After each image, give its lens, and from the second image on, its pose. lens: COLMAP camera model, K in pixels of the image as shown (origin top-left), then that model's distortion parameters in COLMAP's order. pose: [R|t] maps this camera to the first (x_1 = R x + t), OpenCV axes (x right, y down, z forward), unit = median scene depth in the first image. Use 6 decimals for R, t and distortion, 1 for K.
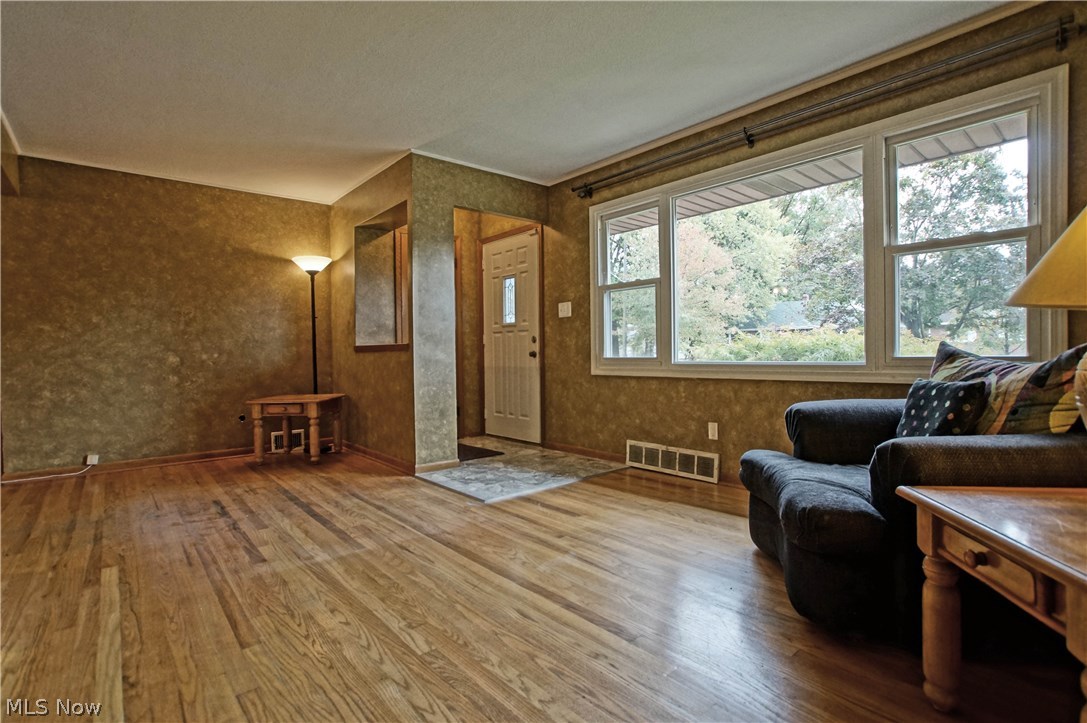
lens RADIAL K [[526.5, 0, 543.9], [0, 526.5, 362.0], [0, 0, 1]] dist [-0.027178, 0.004127]
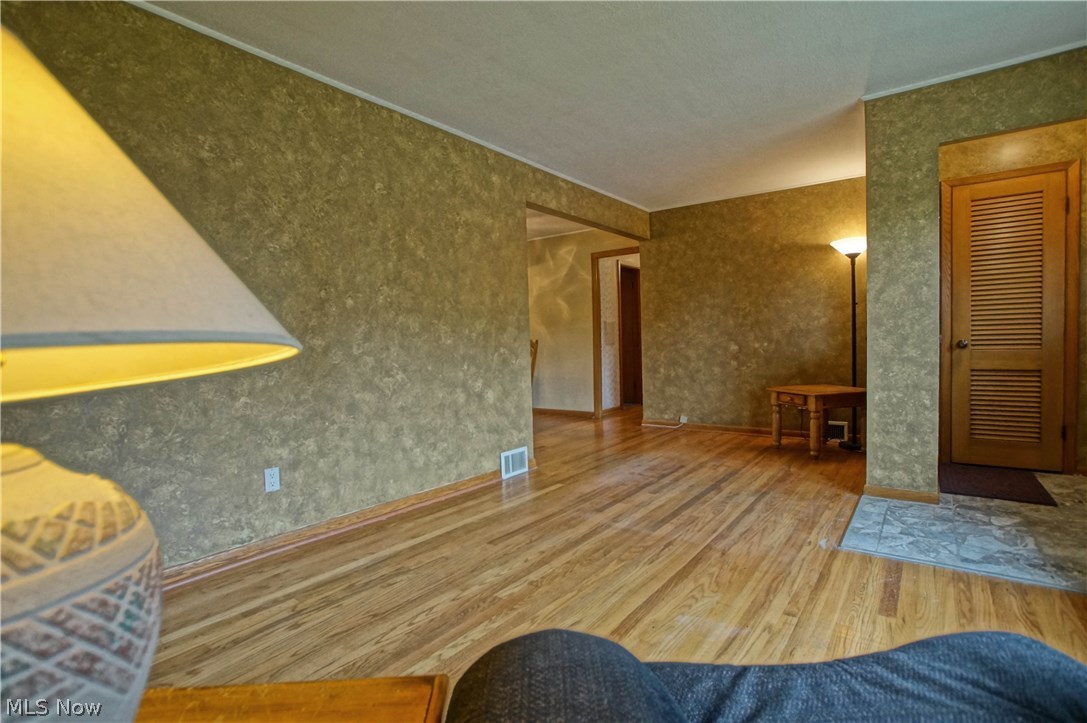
lens RADIAL K [[526.5, 0, 550.3], [0, 526.5, 361.2], [0, 0, 1]] dist [-0.027178, 0.004127]
pose [[0.246408, 0.046936, -0.968029, 0.402683], [0.004407, 0.998762, 0.049548, -0.038997], [0.969156, -0.016475, 0.245897, 0.310109]]
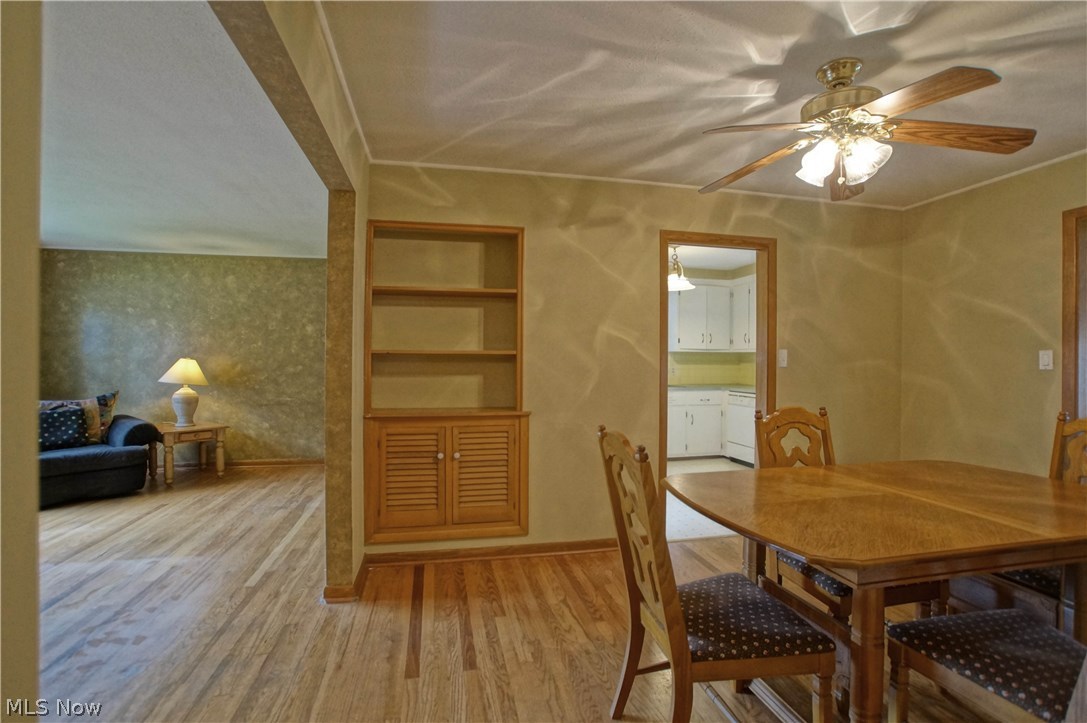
lens RADIAL K [[526.5, 0, 550.1], [0, 526.5, 360.3], [0, 0, 1]] dist [-0.027178, 0.004127]
pose [[-0.886347, 0.014980, 0.462780, -1.151982], [0.019062, 0.999810, 0.004147, -0.082109], [-0.462630, 0.012497, -0.886464, 0.978186]]
